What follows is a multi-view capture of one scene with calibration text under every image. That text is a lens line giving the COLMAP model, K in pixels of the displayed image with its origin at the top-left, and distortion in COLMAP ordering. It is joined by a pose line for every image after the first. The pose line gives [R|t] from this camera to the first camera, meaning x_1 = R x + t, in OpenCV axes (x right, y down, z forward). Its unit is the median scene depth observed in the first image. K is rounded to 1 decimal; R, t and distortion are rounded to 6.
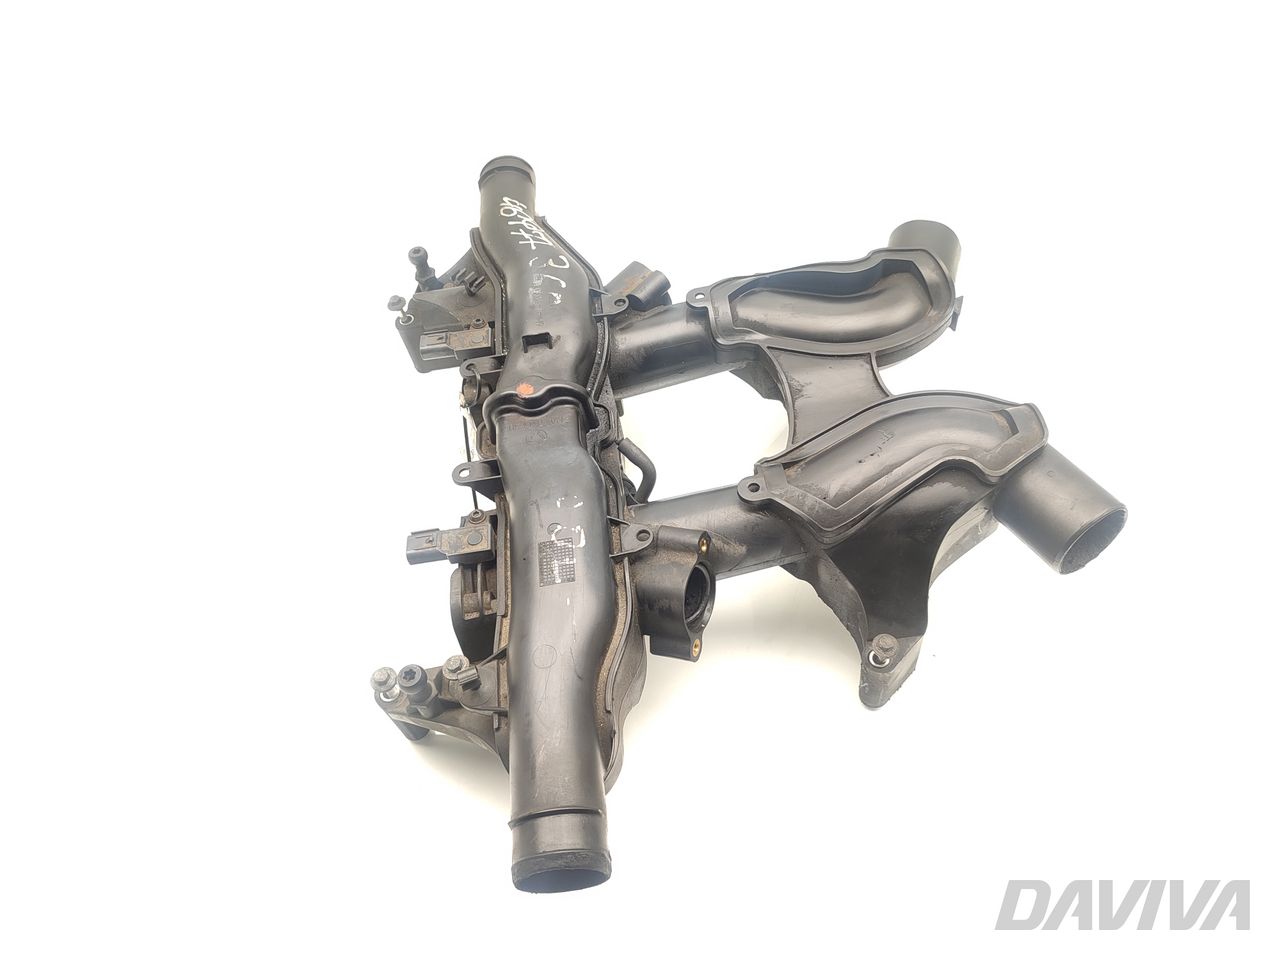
lens RADIAL K [[914.2, 0, 640.0], [0, 914.2, 480.0], [0, 0, 1]] dist [-0.002713, -0.000638]
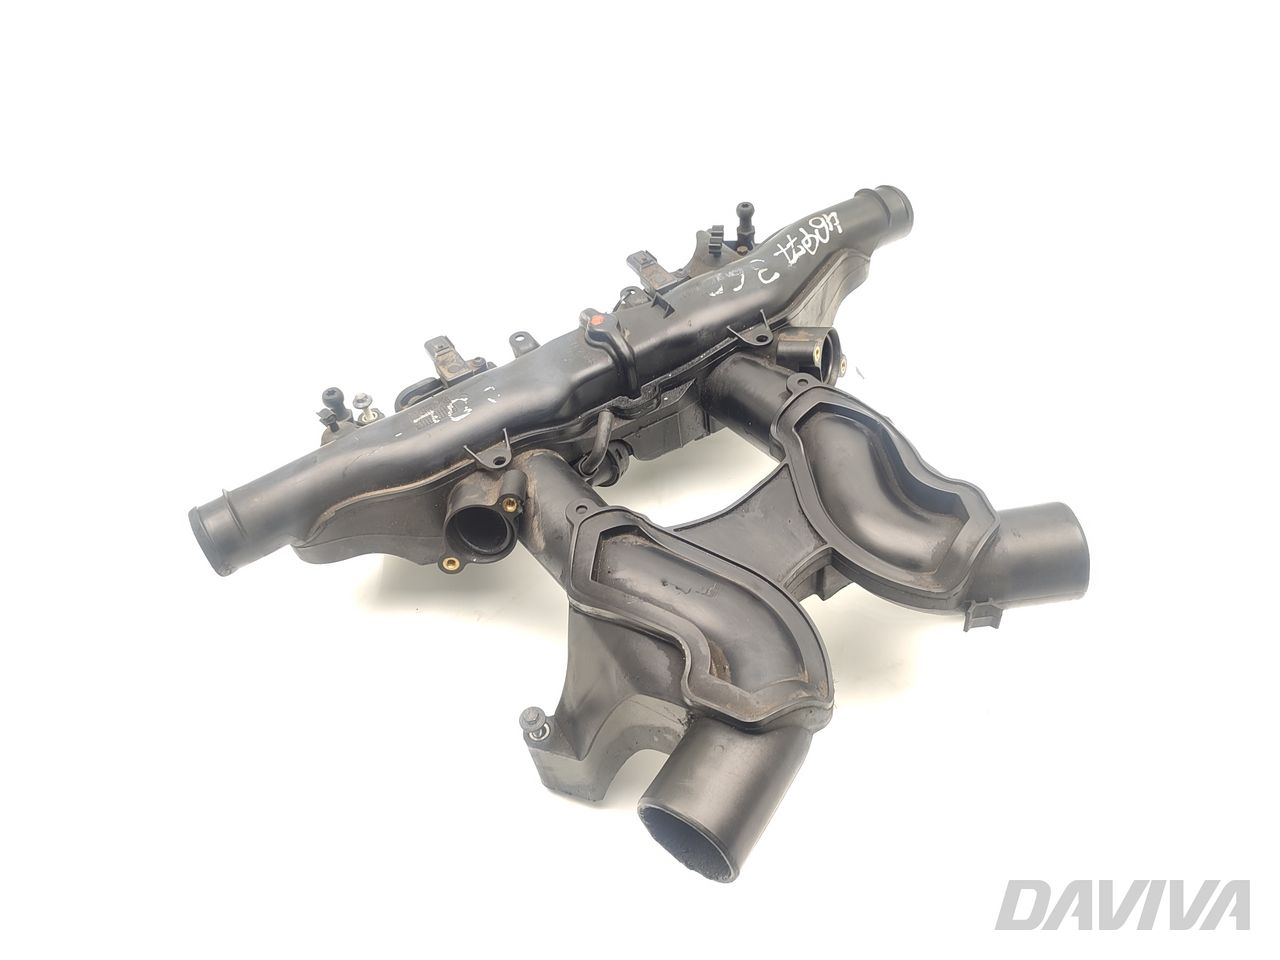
lens RADIAL K [[914.2, 0, 640.0], [0, 914.2, 480.0], [0, 0, 1]] dist [-0.002713, -0.000638]
pose [[0.437329, 0.691932, -0.574433, 0.595305], [-0.680244, 0.672328, 0.291965, -0.294557], [0.588228, 0.263070, 0.764711, 0.225668]]
